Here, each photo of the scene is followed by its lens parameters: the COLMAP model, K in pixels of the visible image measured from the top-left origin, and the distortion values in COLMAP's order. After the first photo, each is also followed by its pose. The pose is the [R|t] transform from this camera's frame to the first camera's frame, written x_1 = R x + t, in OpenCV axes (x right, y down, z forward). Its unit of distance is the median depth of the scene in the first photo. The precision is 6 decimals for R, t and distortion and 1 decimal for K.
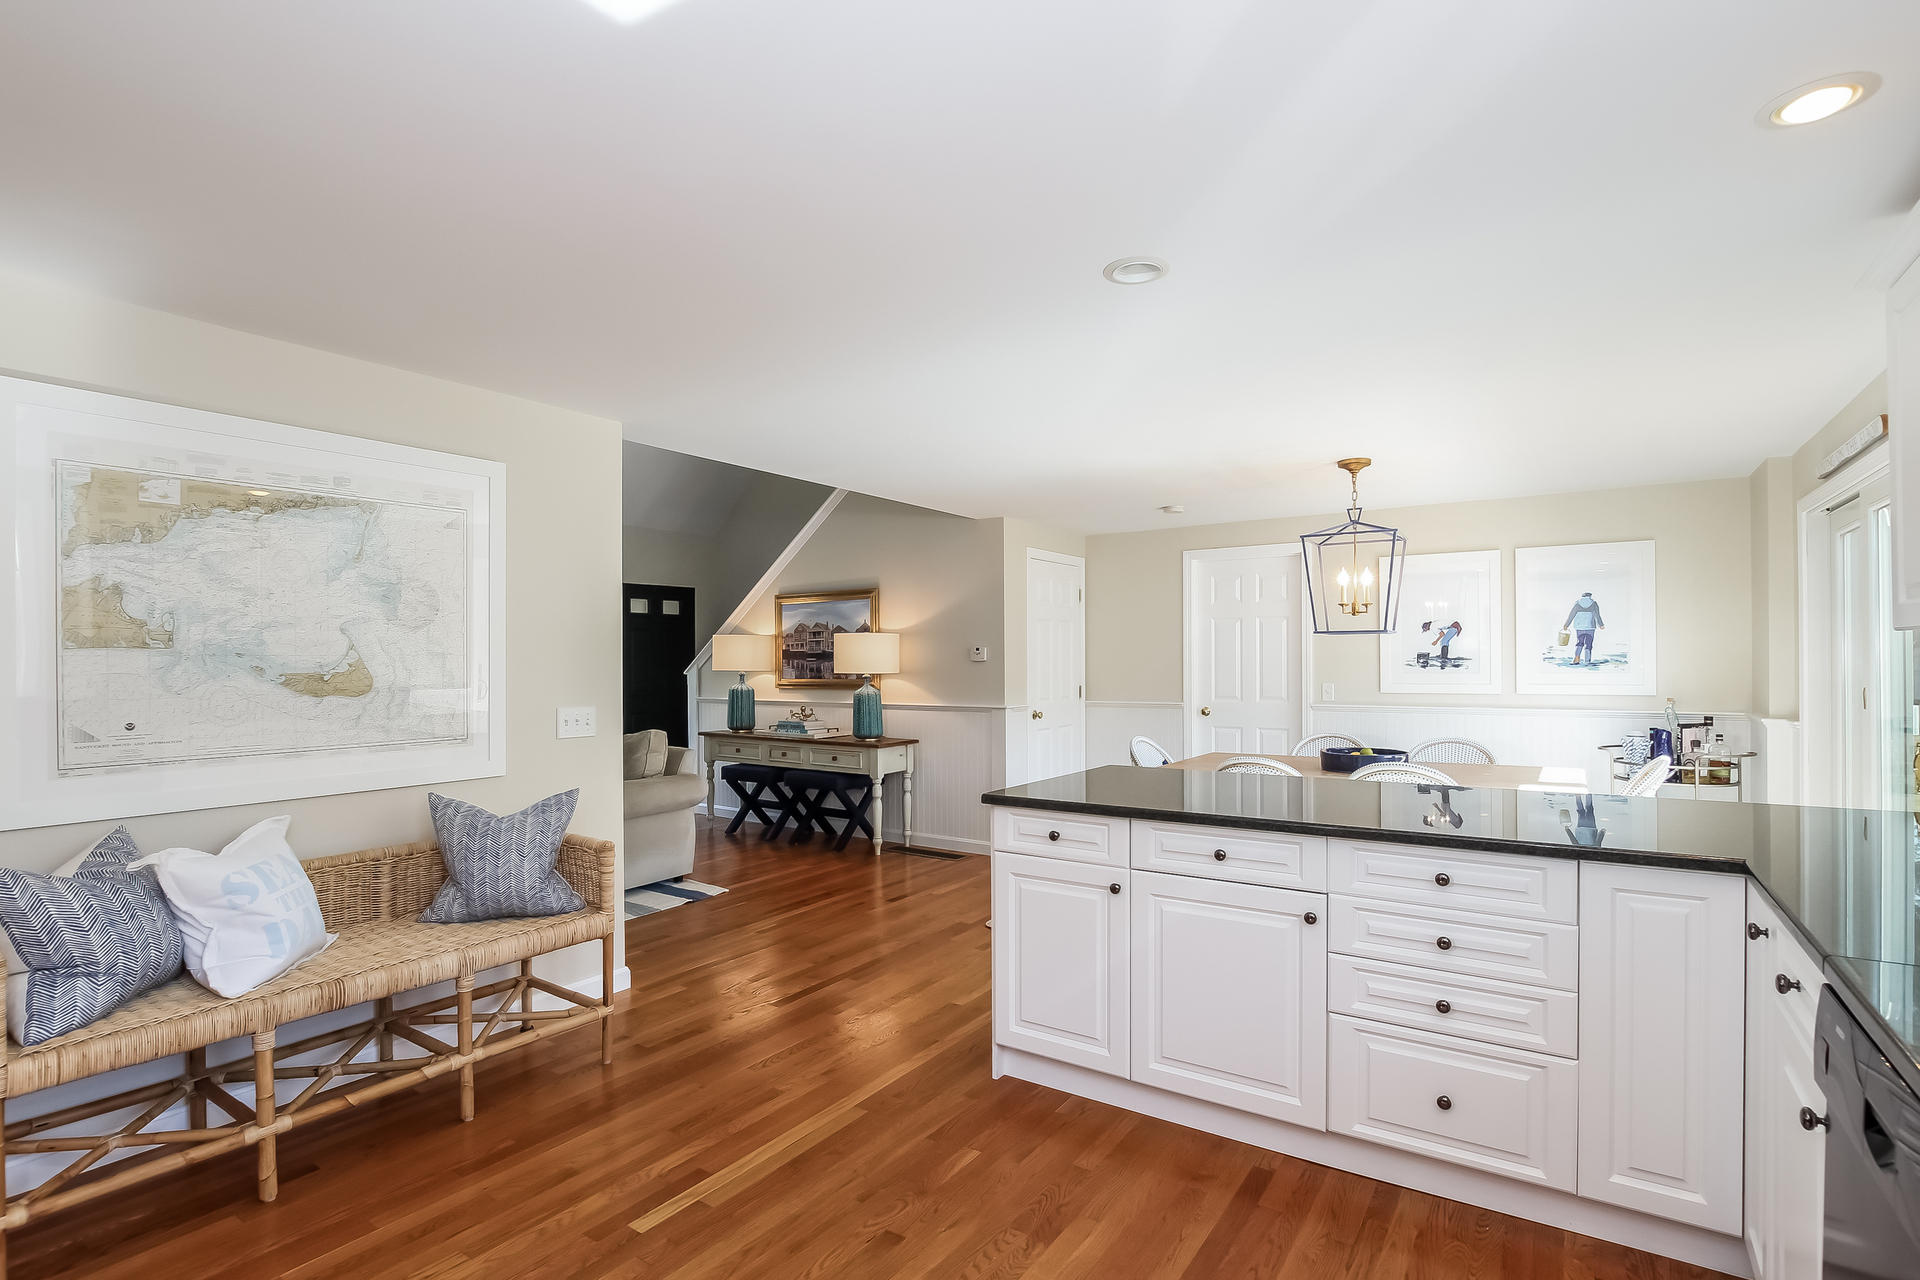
lens RADIAL K [[934.6, 0, 913.6], [0, 934.6, 646.6], [0, 0, 1]] dist [-0.039627, 0.000505]
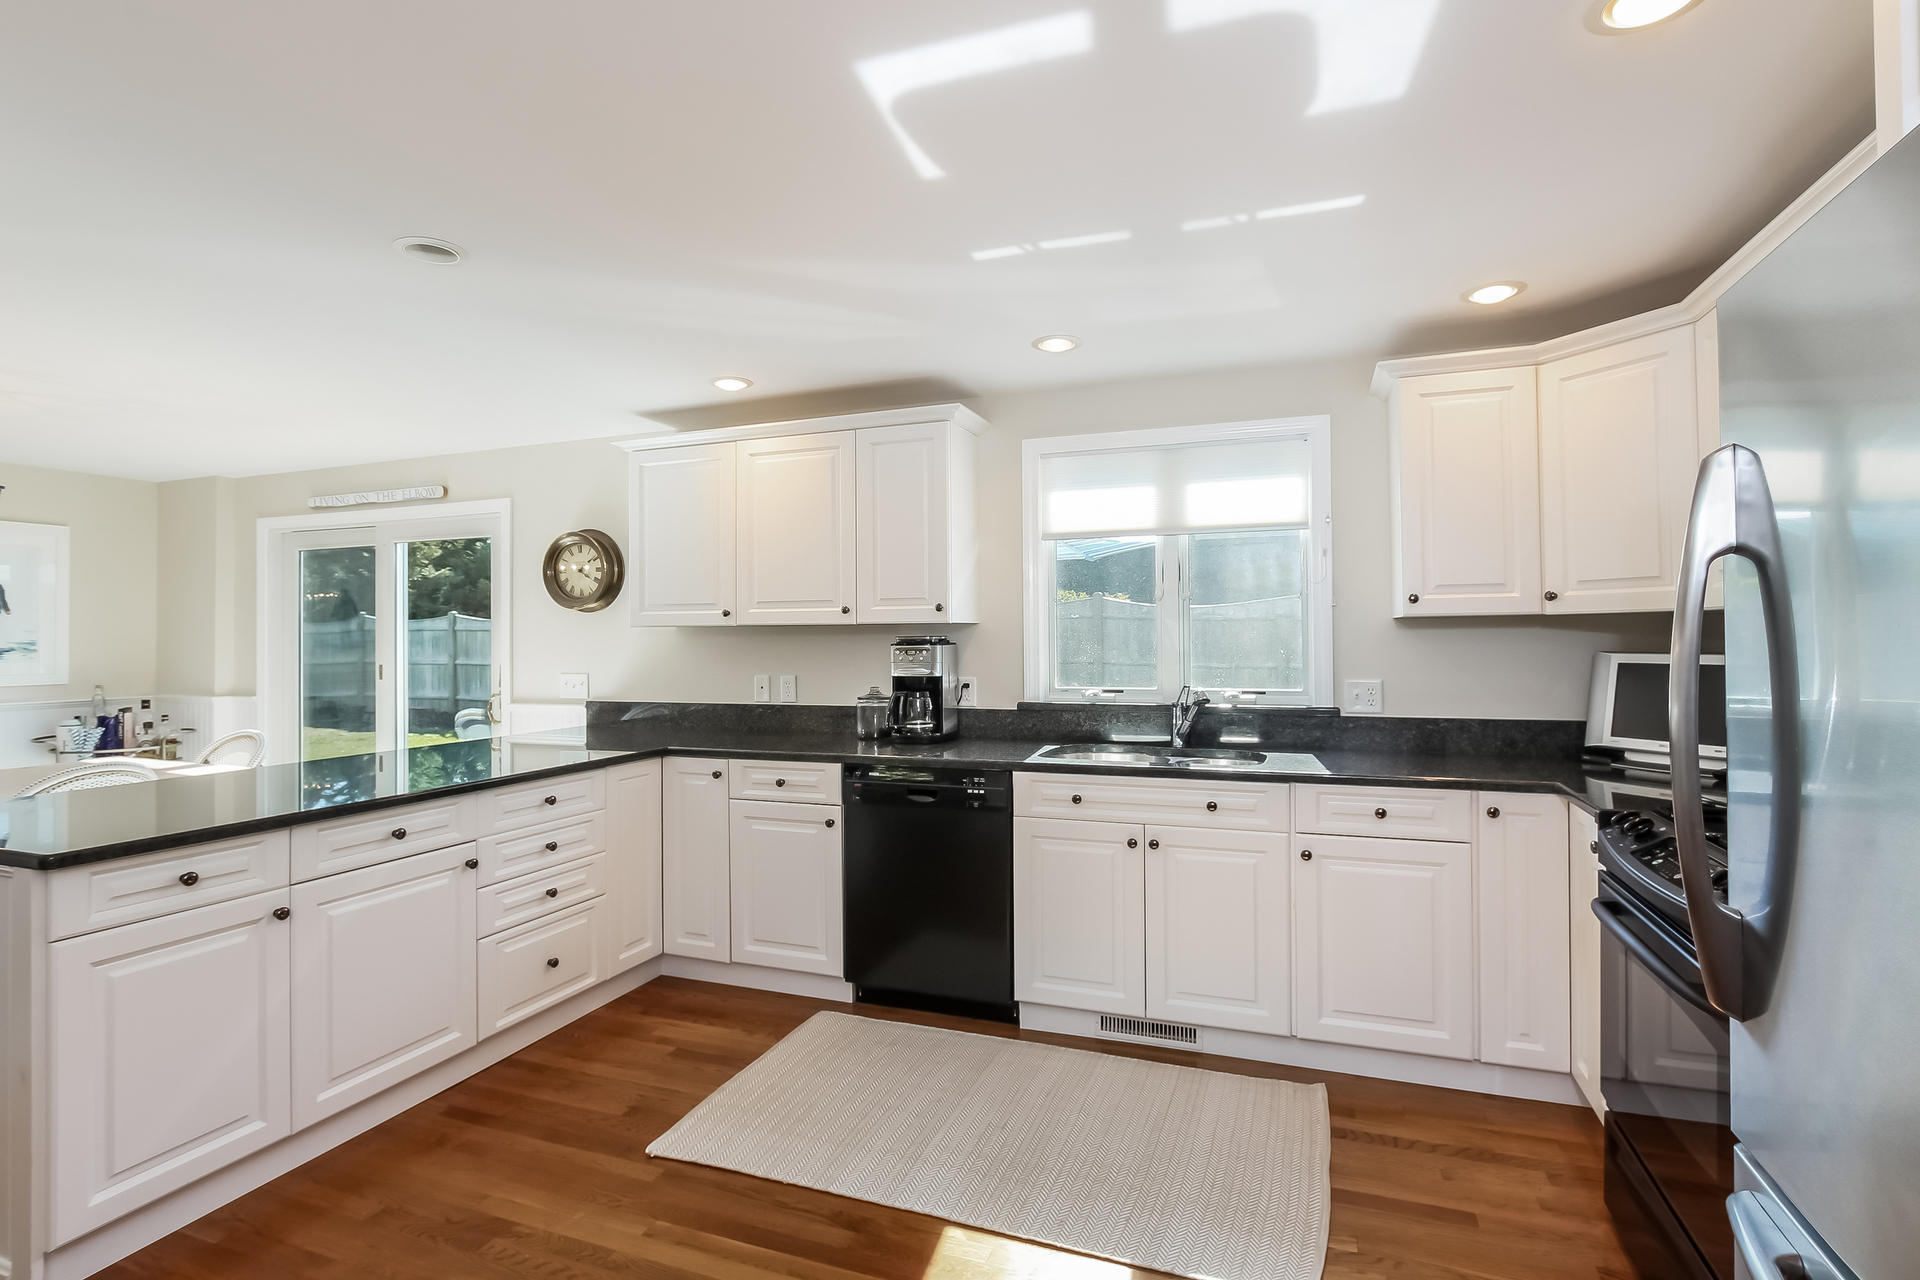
lens RADIAL K [[907.3, 0, 960.0], [0, 907.3, 640.0], [0, 0, 1]] dist [-0.003648, -0.000536]
pose [[-0.257265, 0.004519, 0.966330, -0.347771], [-0.004847, 0.999970, -0.005966, 0.006781], [-0.966329, -0.006219, -0.257236, 0.294138]]
